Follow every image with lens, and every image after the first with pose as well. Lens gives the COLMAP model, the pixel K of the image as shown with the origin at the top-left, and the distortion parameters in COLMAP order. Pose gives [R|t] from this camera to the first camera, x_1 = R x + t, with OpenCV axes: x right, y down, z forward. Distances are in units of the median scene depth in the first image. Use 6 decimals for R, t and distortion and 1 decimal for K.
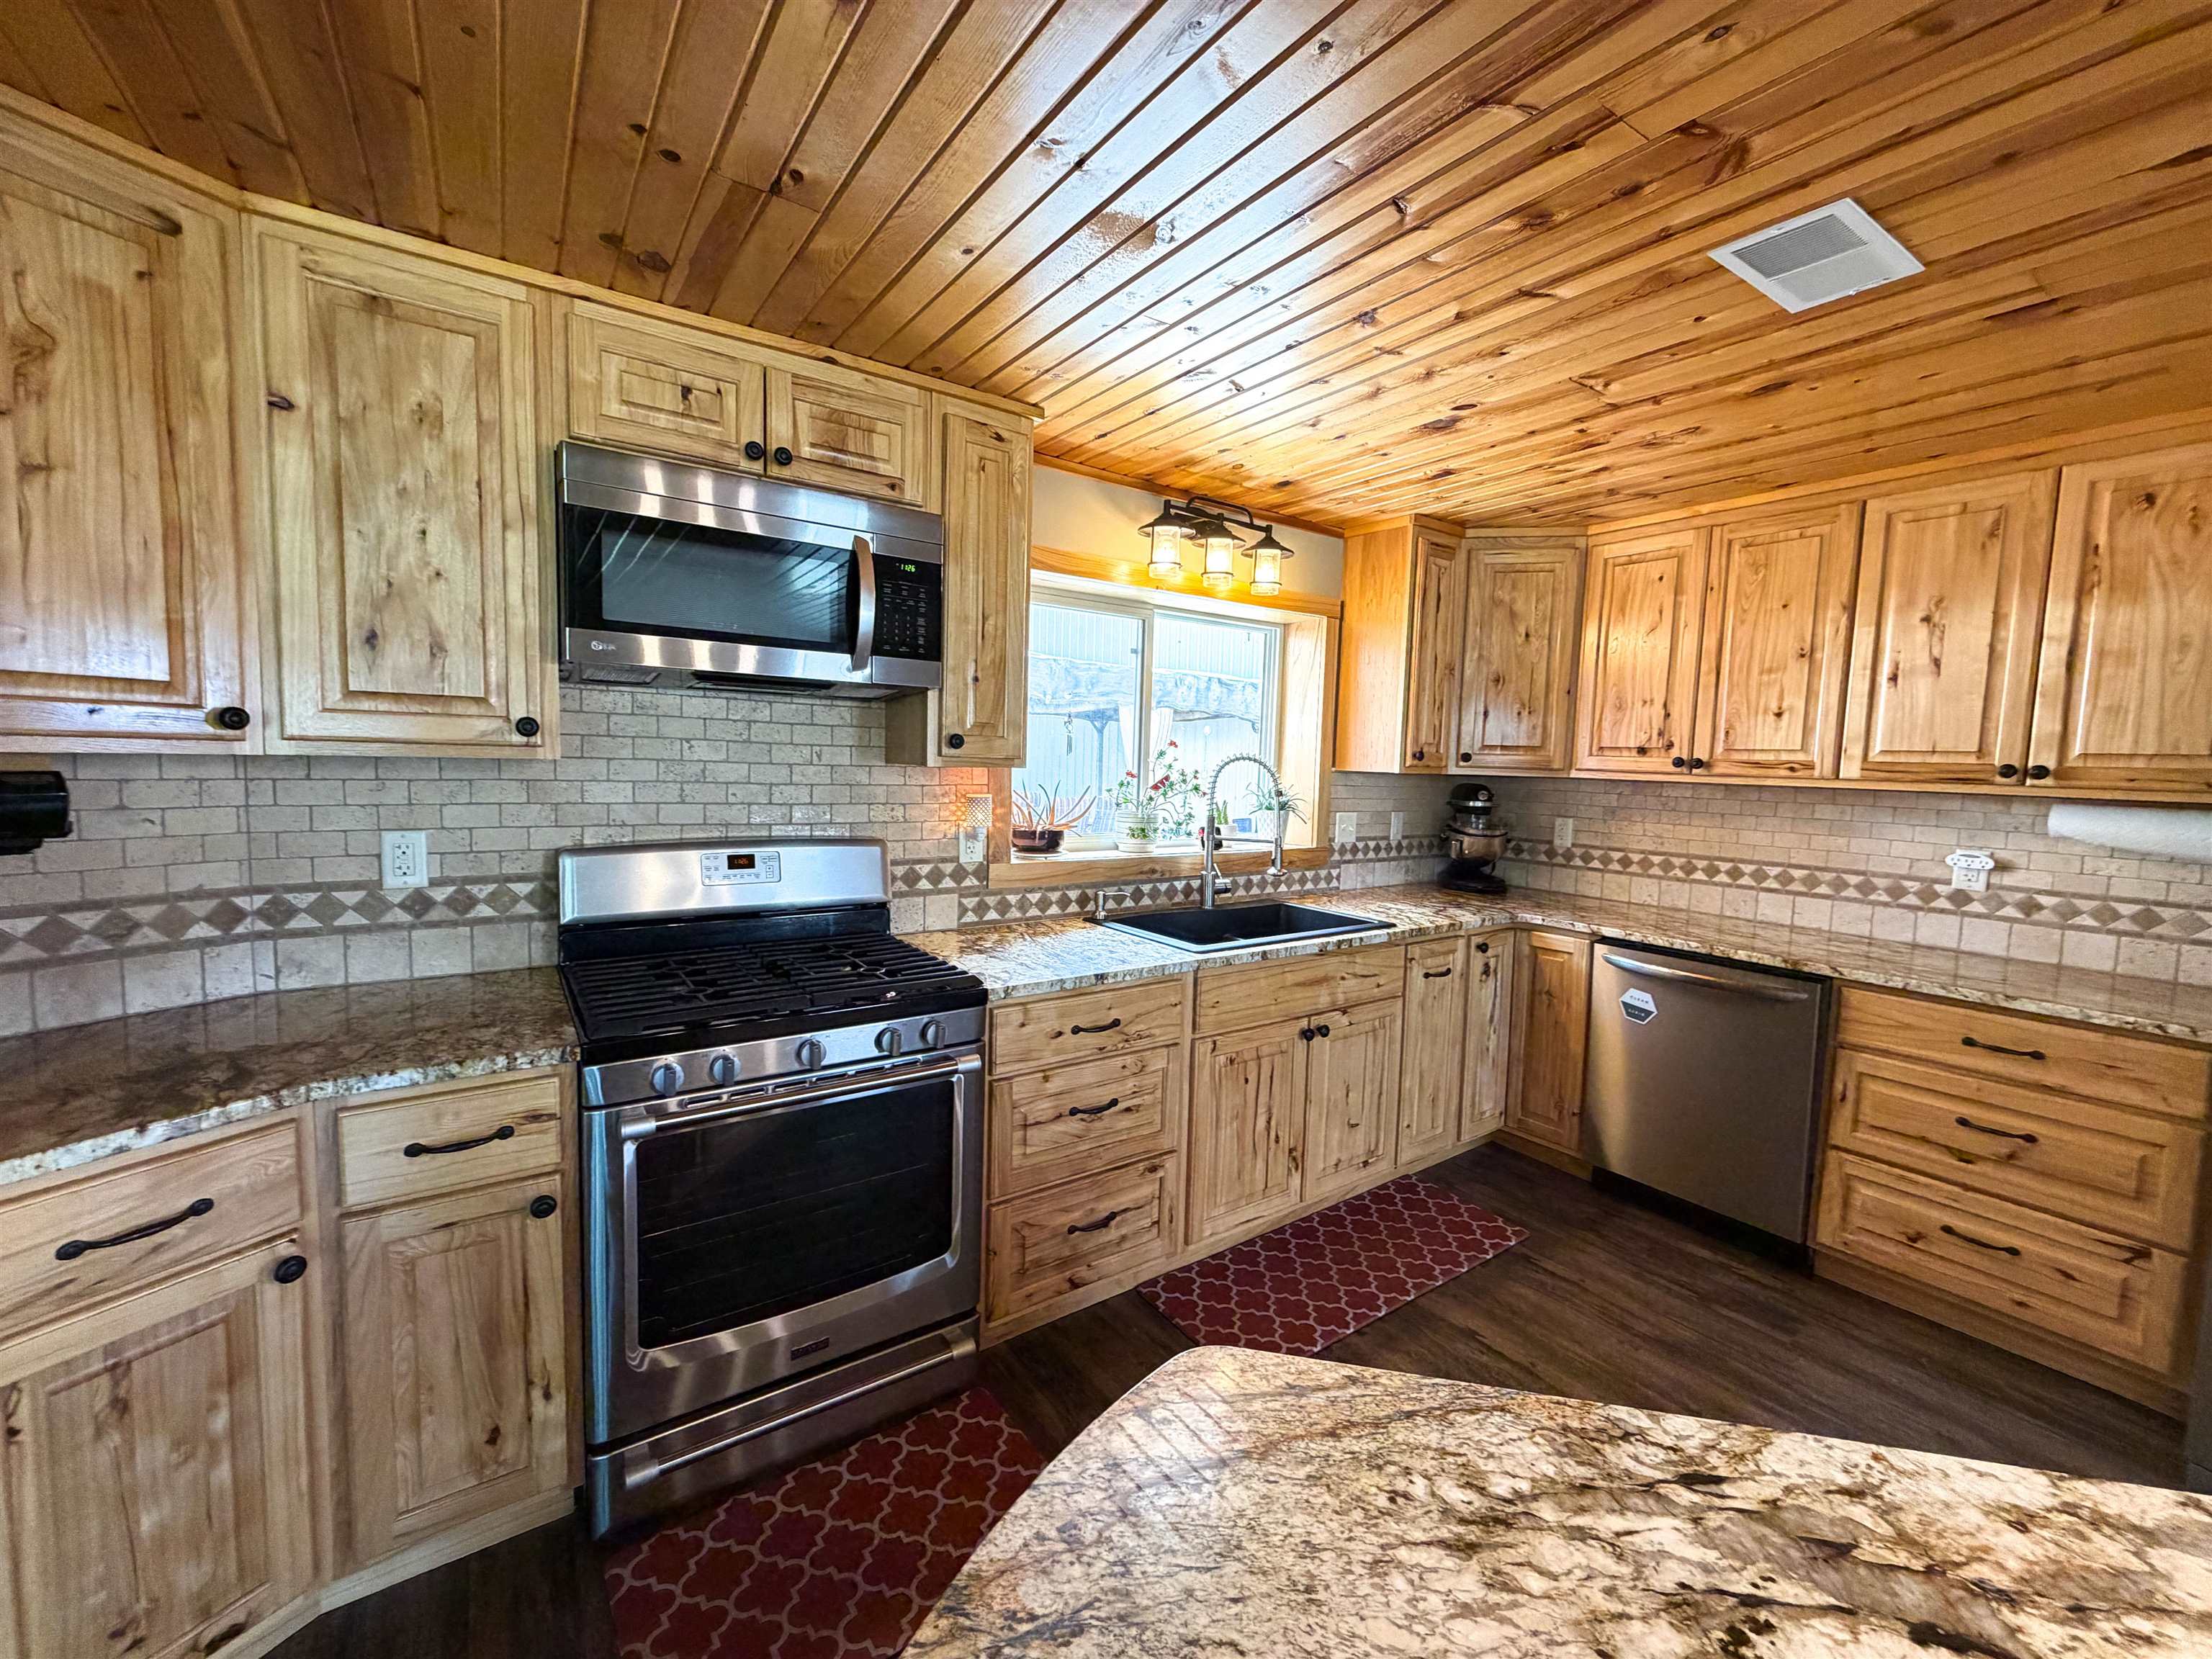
lens RADIAL K [[879.4, 0, 1099.9], [0, 879.4, 827.8], [0, 0, 1]] dist [0.000052, -0.000144]
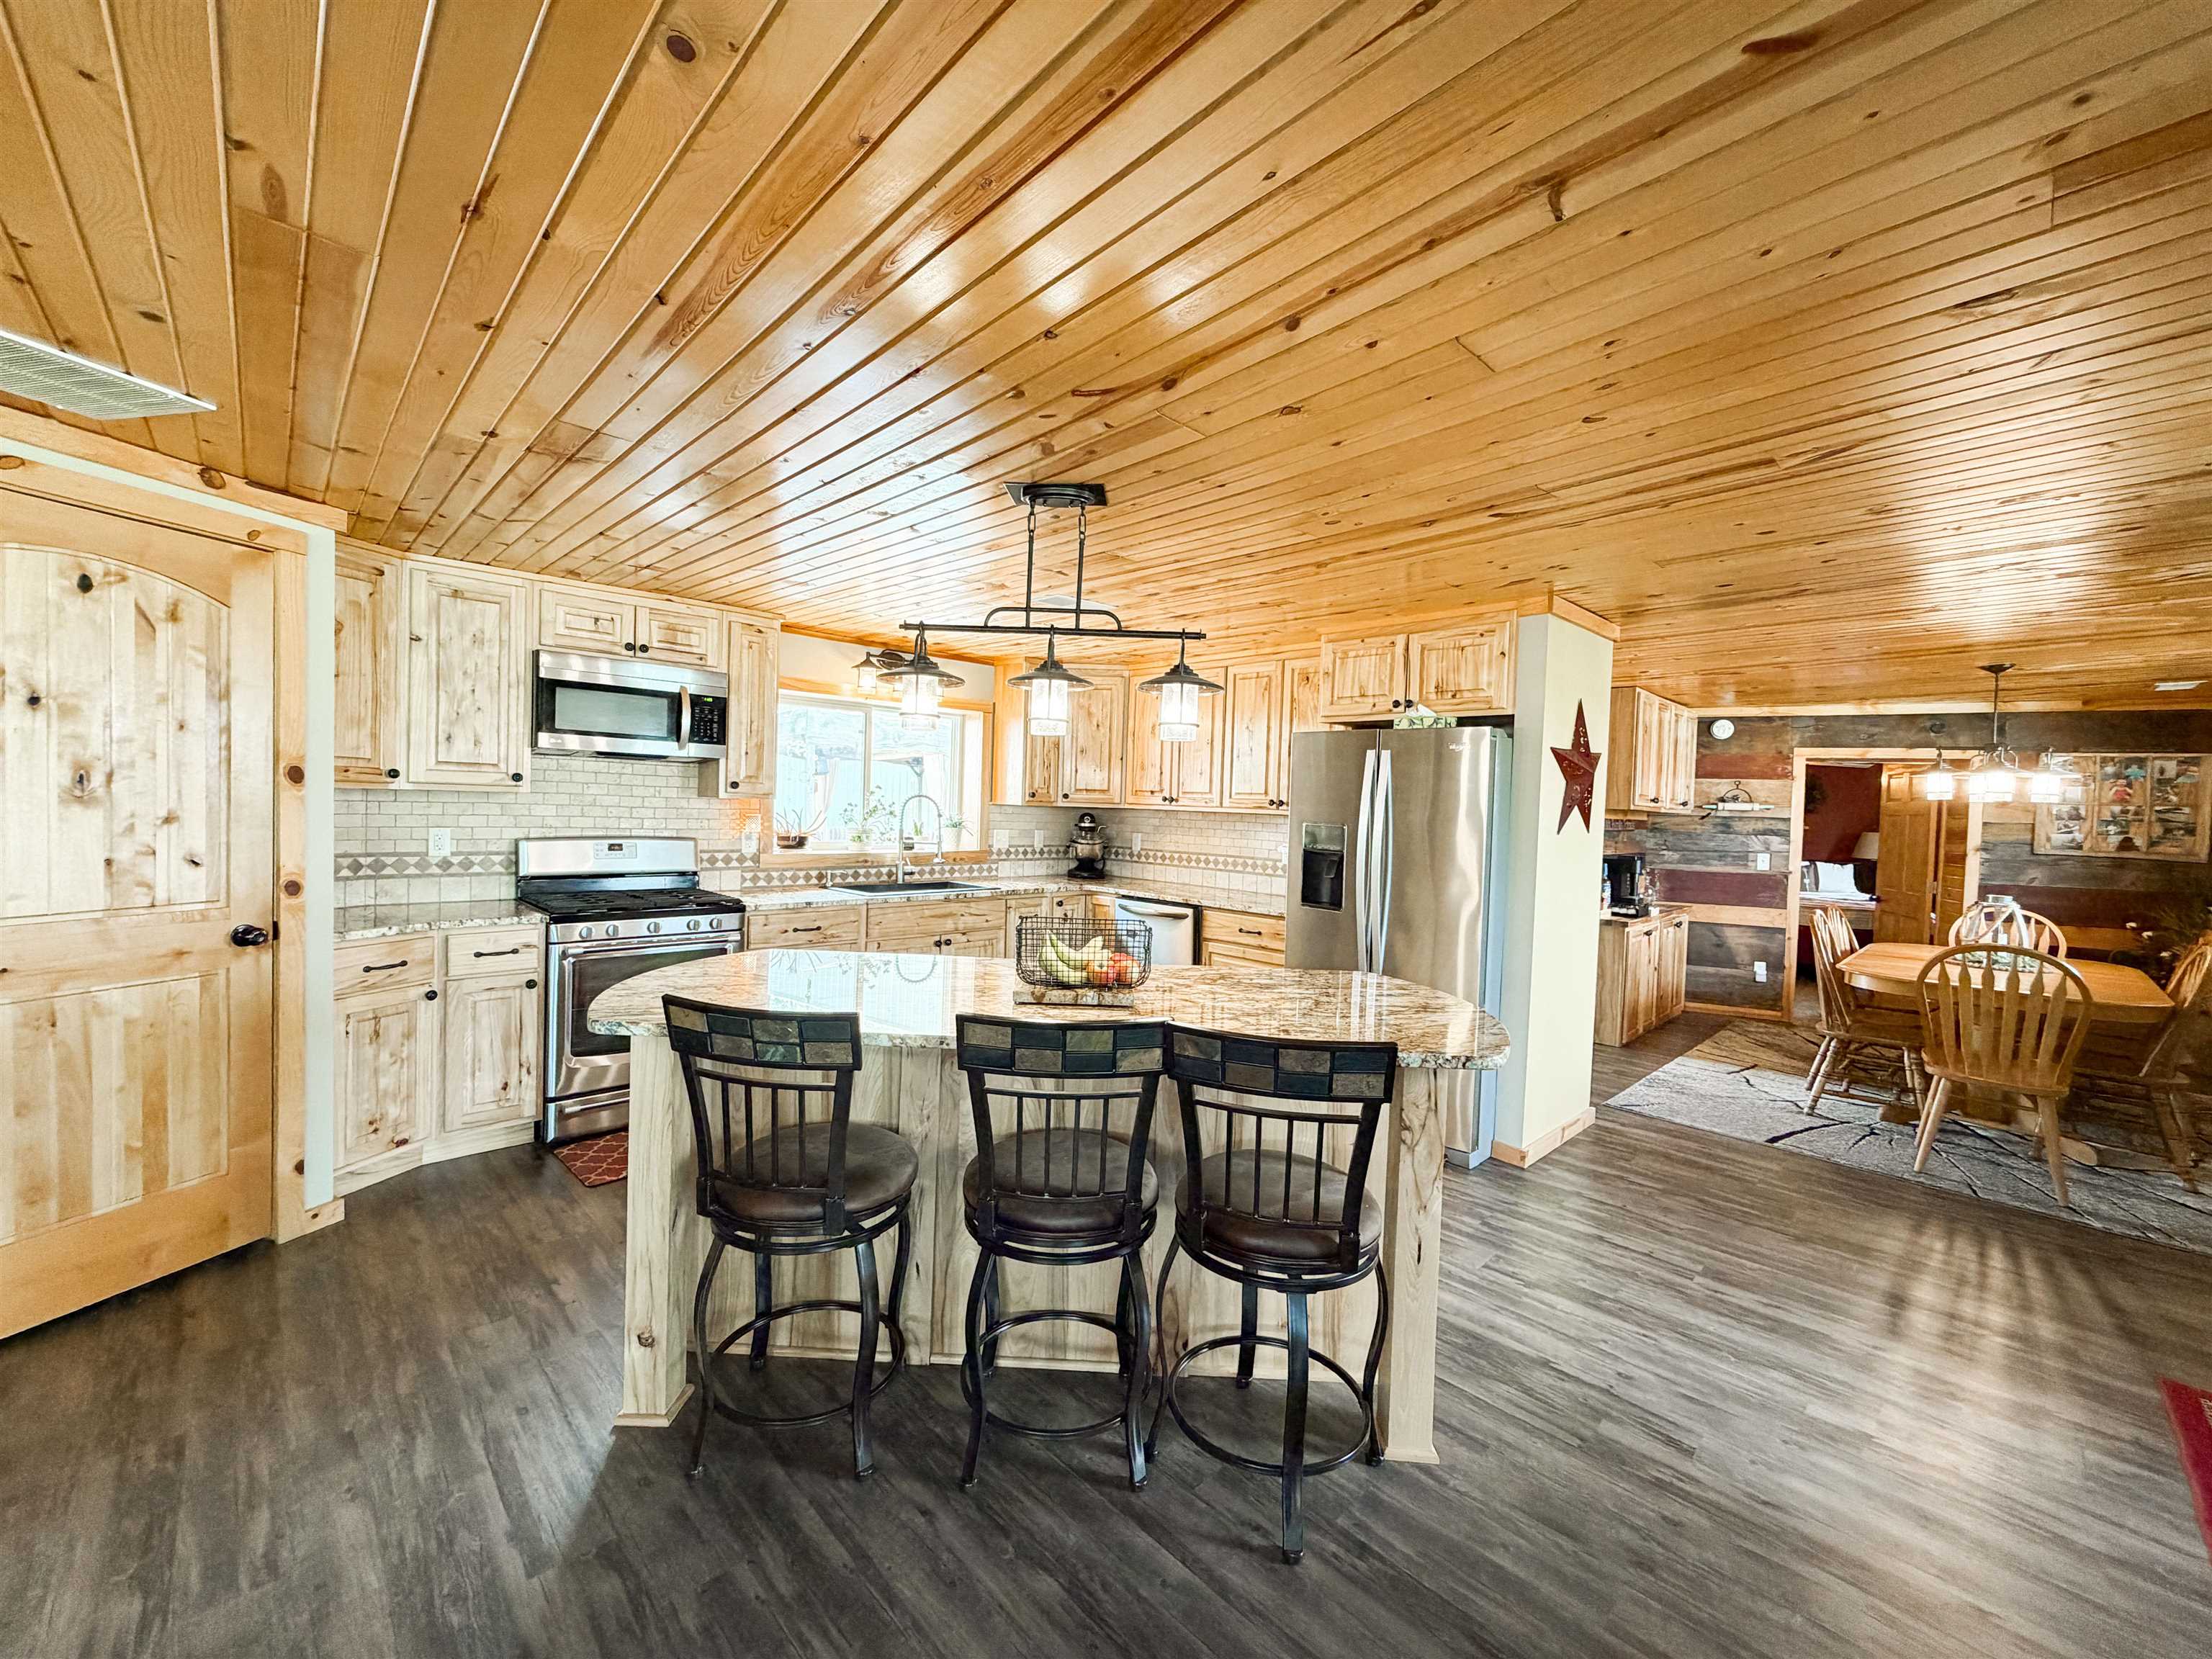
lens RADIAL K [[879.4, 0, 1101.7], [0, 879.4, 827.2], [0, 0, 1]] dist [0.000052, -0.000144]
pose [[0.986083, -0.001420, 0.166250, 0.288410], [0.009773, 0.998730, -0.049433, 0.091249], [-0.165969, 0.050370, 0.984844, -0.964333]]
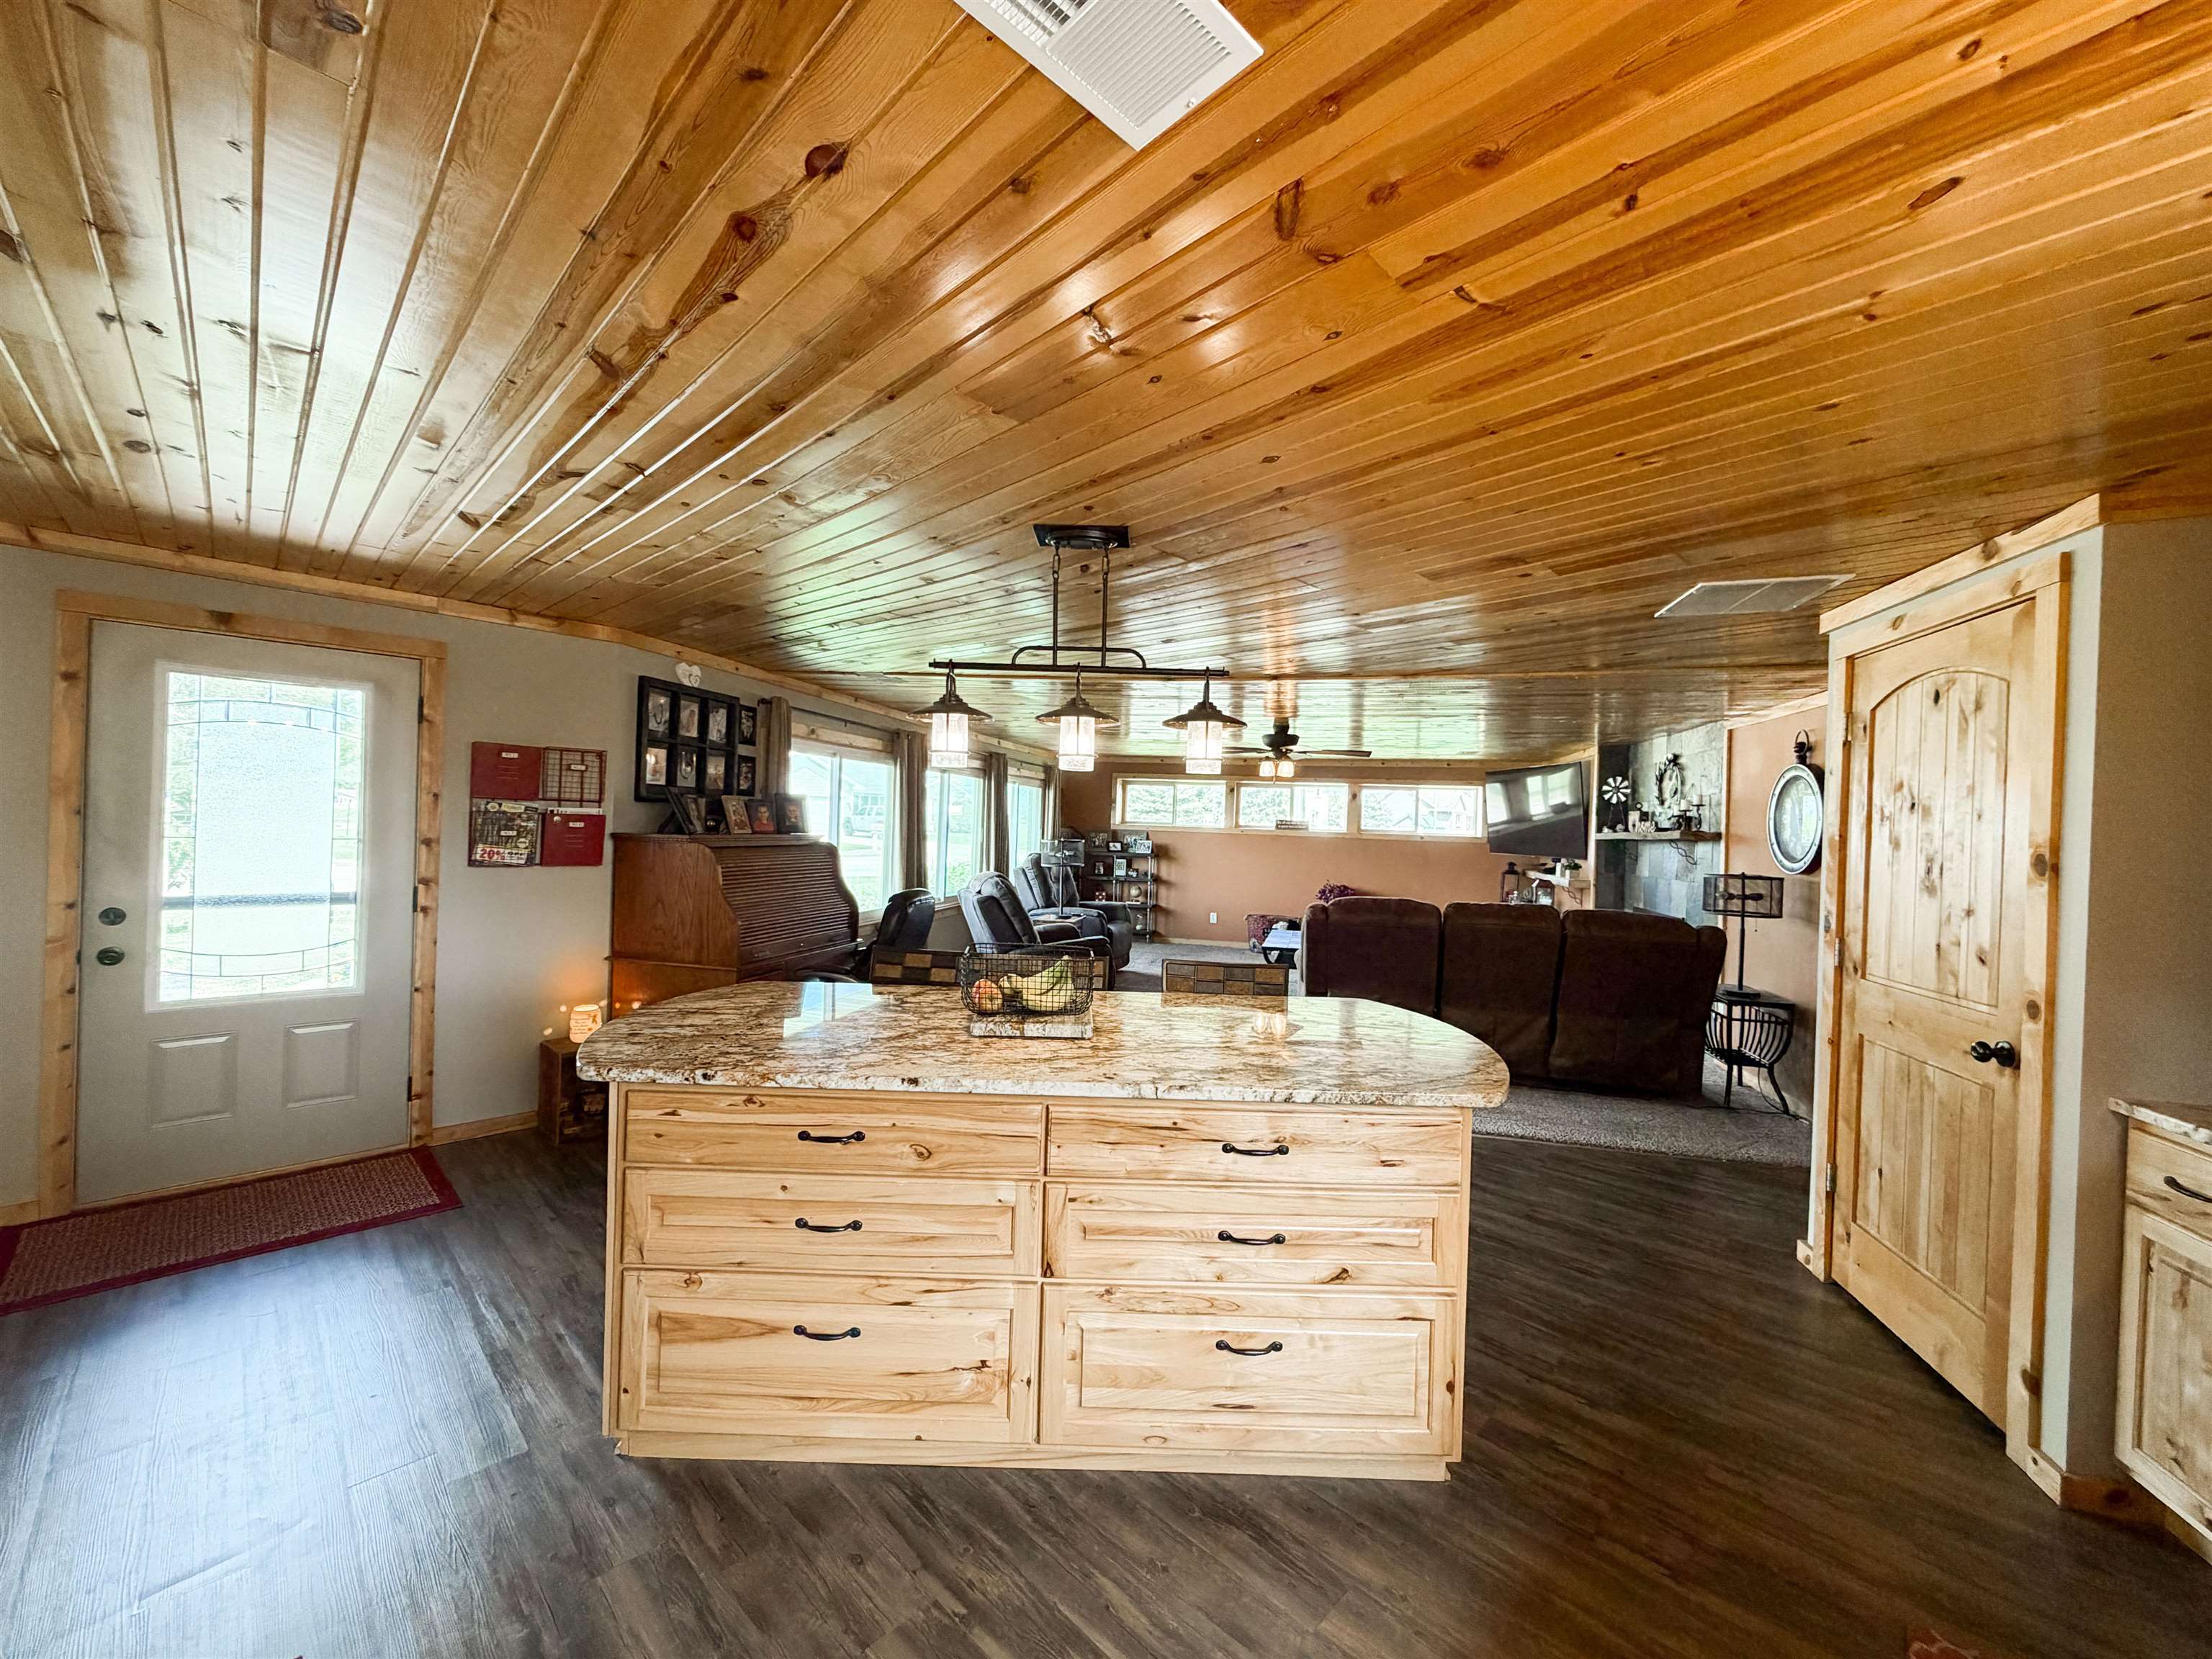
lens RADIAL K [[879.4, 0, 1100.0], [0, 879.4, 831.8], [0, 0, 1]] dist [0.000052, -0.000144]
pose [[-0.981200, -0.059616, -0.183555, 0.551100], [-0.075700, 0.993762, 0.081896, -0.078182], [0.177528, 0.094252, -0.979592, 1.027447]]
